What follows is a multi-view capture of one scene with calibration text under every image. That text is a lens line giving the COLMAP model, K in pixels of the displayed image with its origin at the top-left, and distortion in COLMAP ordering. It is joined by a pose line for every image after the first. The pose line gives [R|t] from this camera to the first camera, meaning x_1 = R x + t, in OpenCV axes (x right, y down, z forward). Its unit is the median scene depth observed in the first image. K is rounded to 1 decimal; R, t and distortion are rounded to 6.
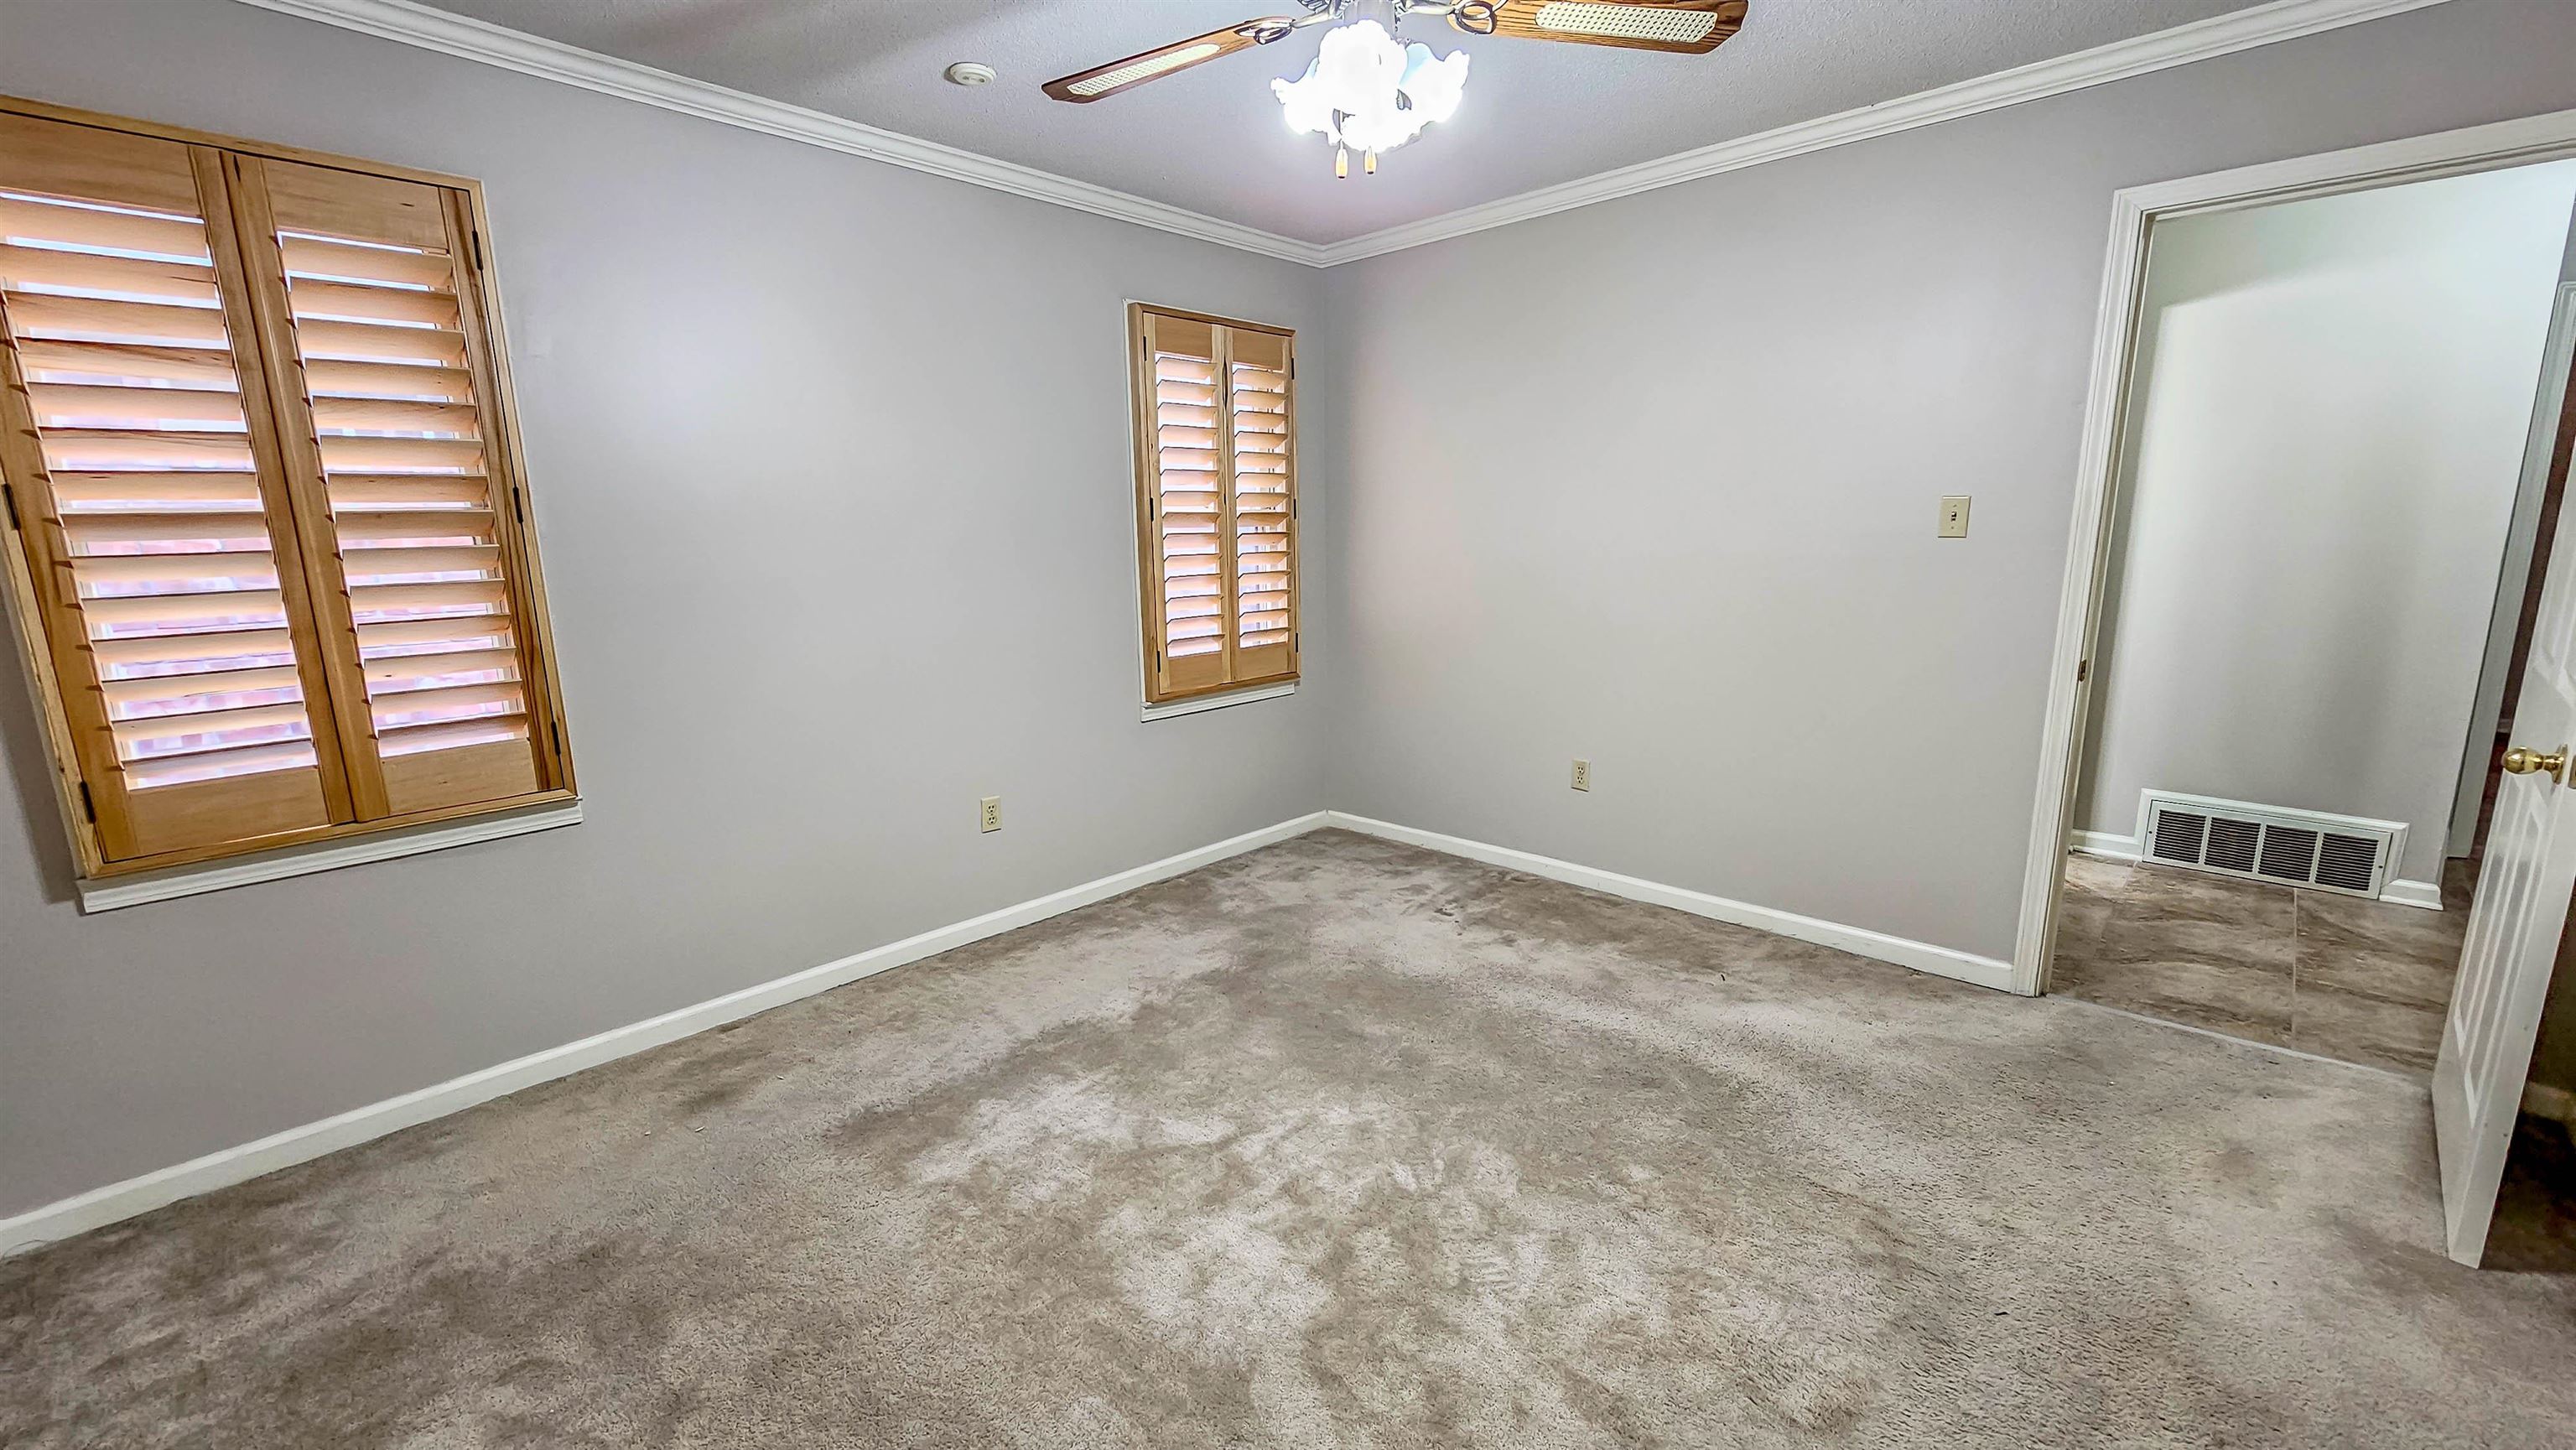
lens RADIAL K [[1059.9, 0, 1266.3], [0, 1059.9, 731.9], [0, 0, 1]] dist [-0.002035, 0.001792]
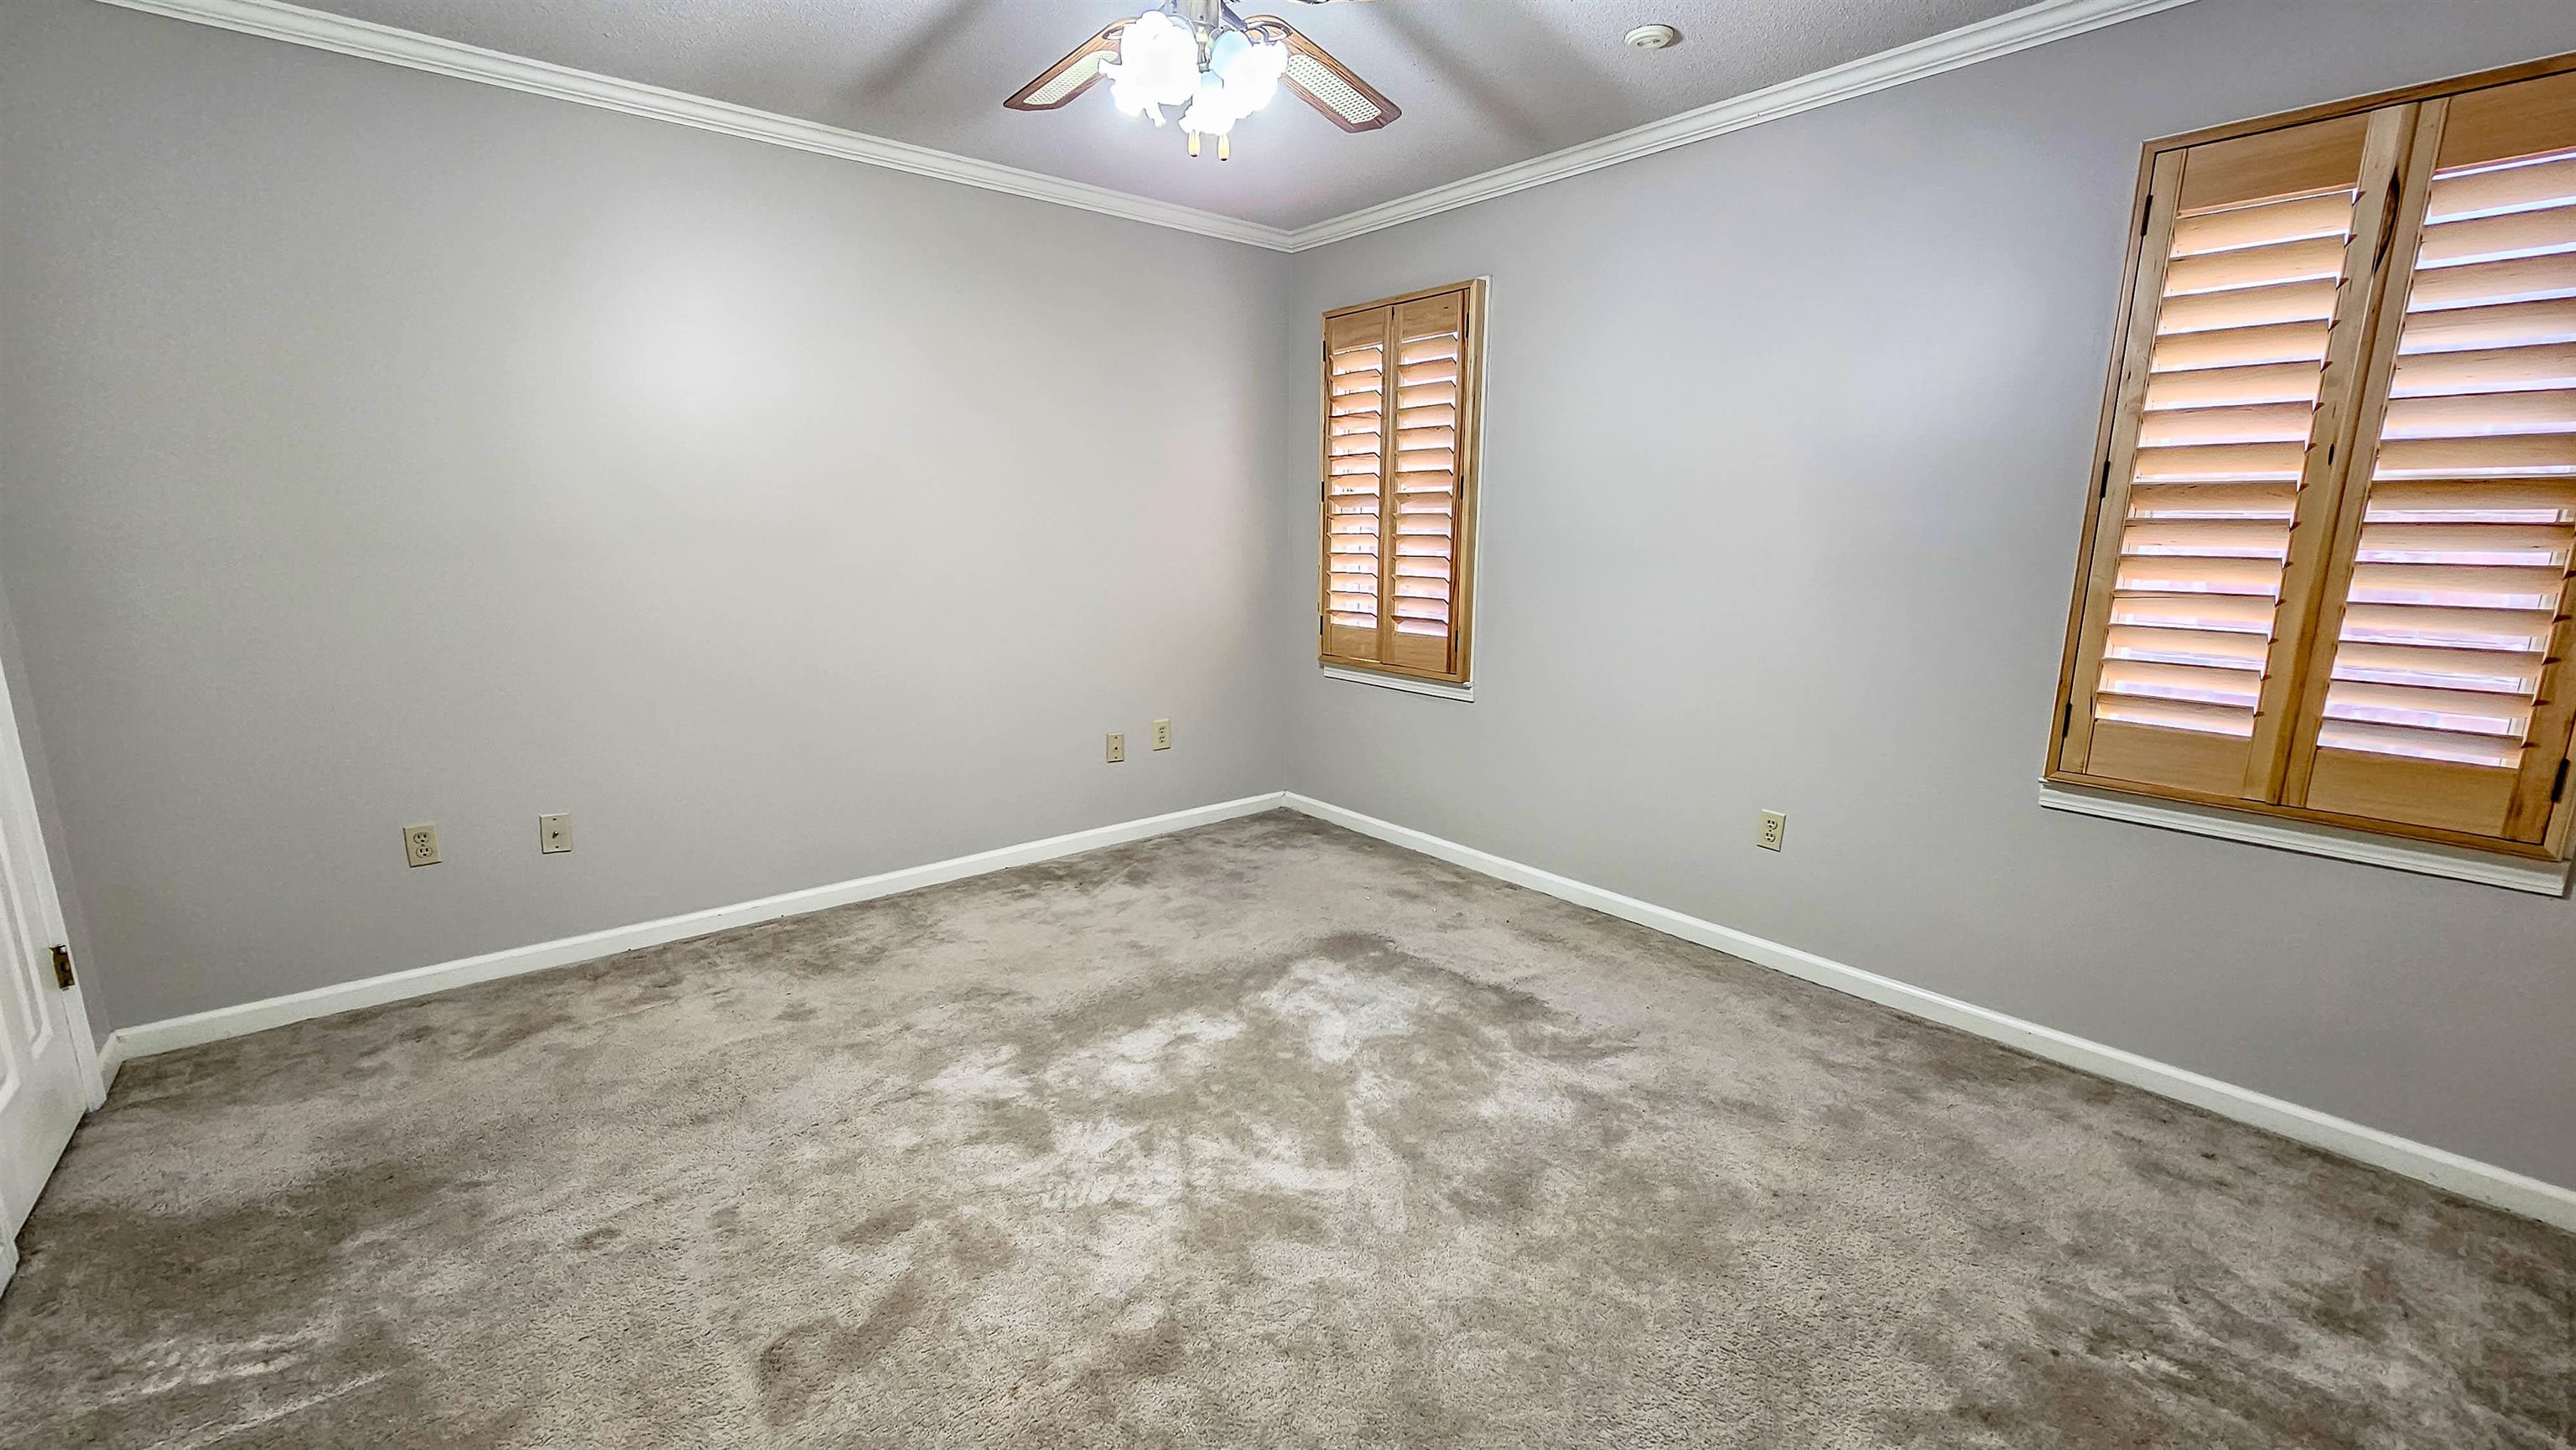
lens RADIAL K [[1059.9, 0, 1285.1], [0, 1059.9, 731.2], [0, 0, 1]] dist [-0.002035, 0.001792]
pose [[-0.117027, 0.217739, -0.968966, 0.701388], [-0.189078, 0.952939, 0.236974, -0.149995], [0.974964, 0.210942, -0.070350, 0.725744]]
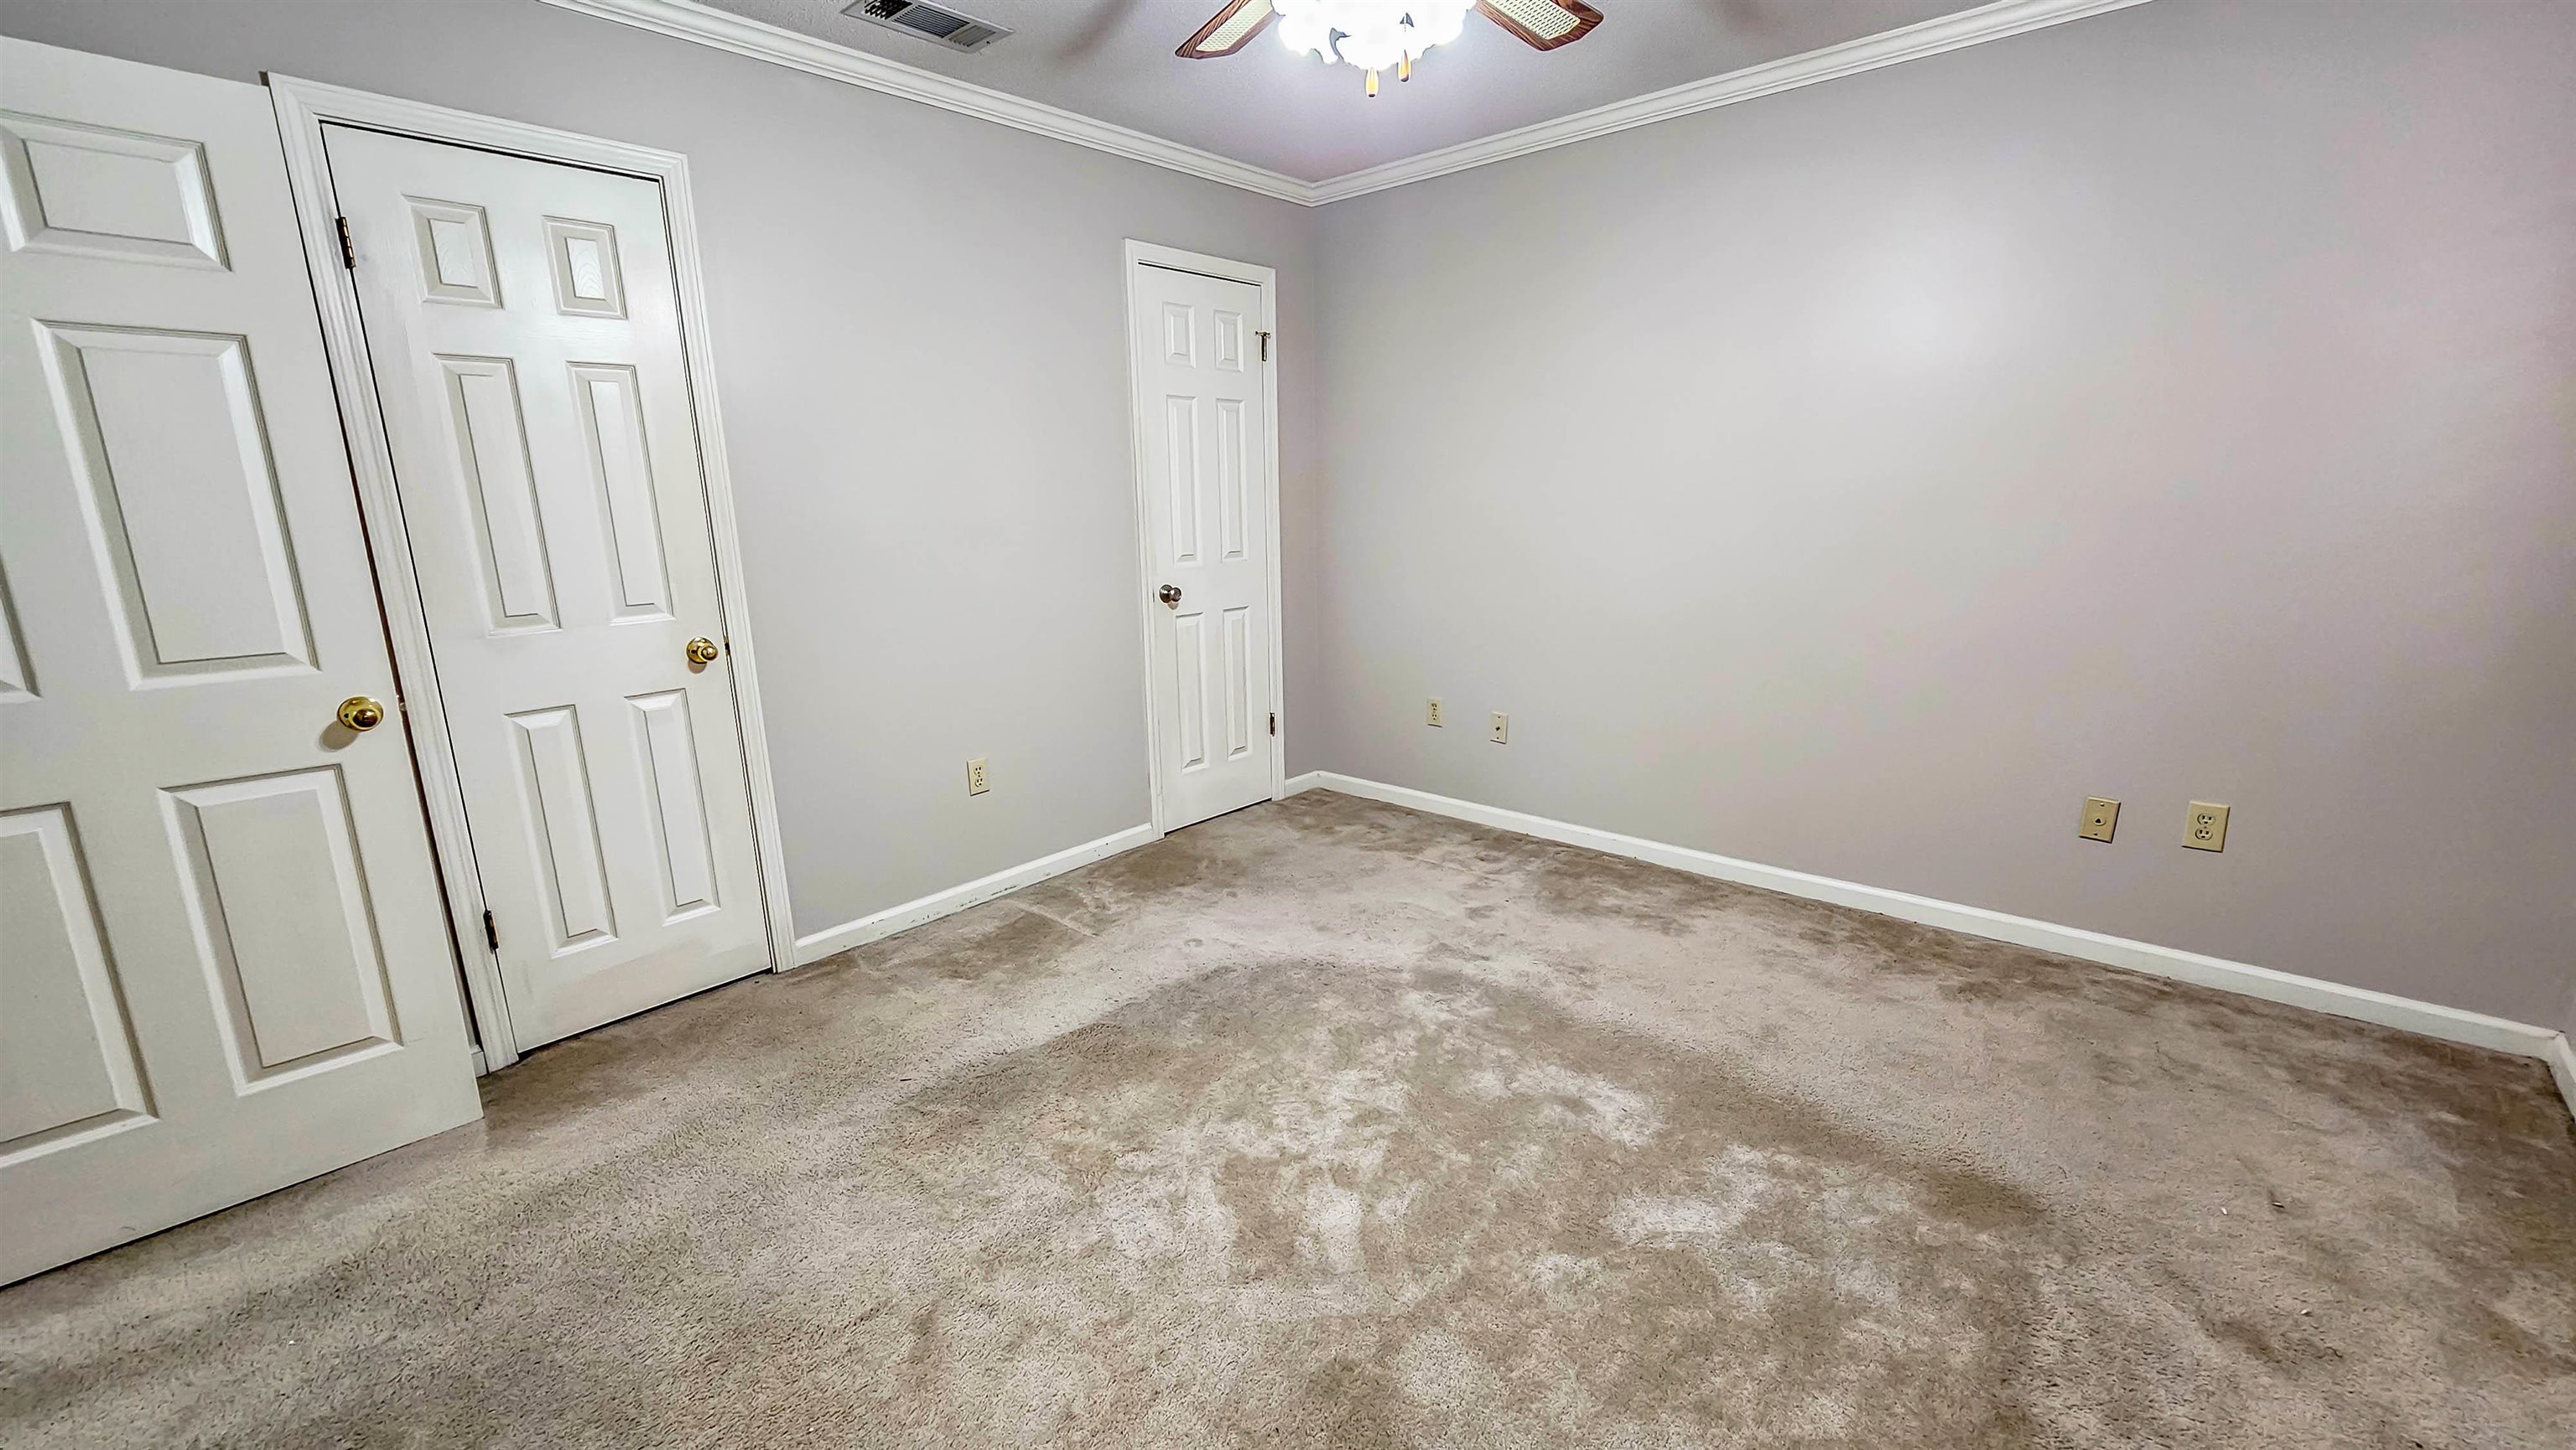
lens RADIAL K [[1059.9, 0, 1308.0], [0, 1059.9, 734.4], [0, 0, 1]] dist [-0.002035, 0.001792]
pose [[-0.998387, 0.046027, -0.033226, 0.118916], [0.028577, 0.913247, 0.406404, -0.221677], [0.049049, 0.404799, -0.913089, 1.190207]]
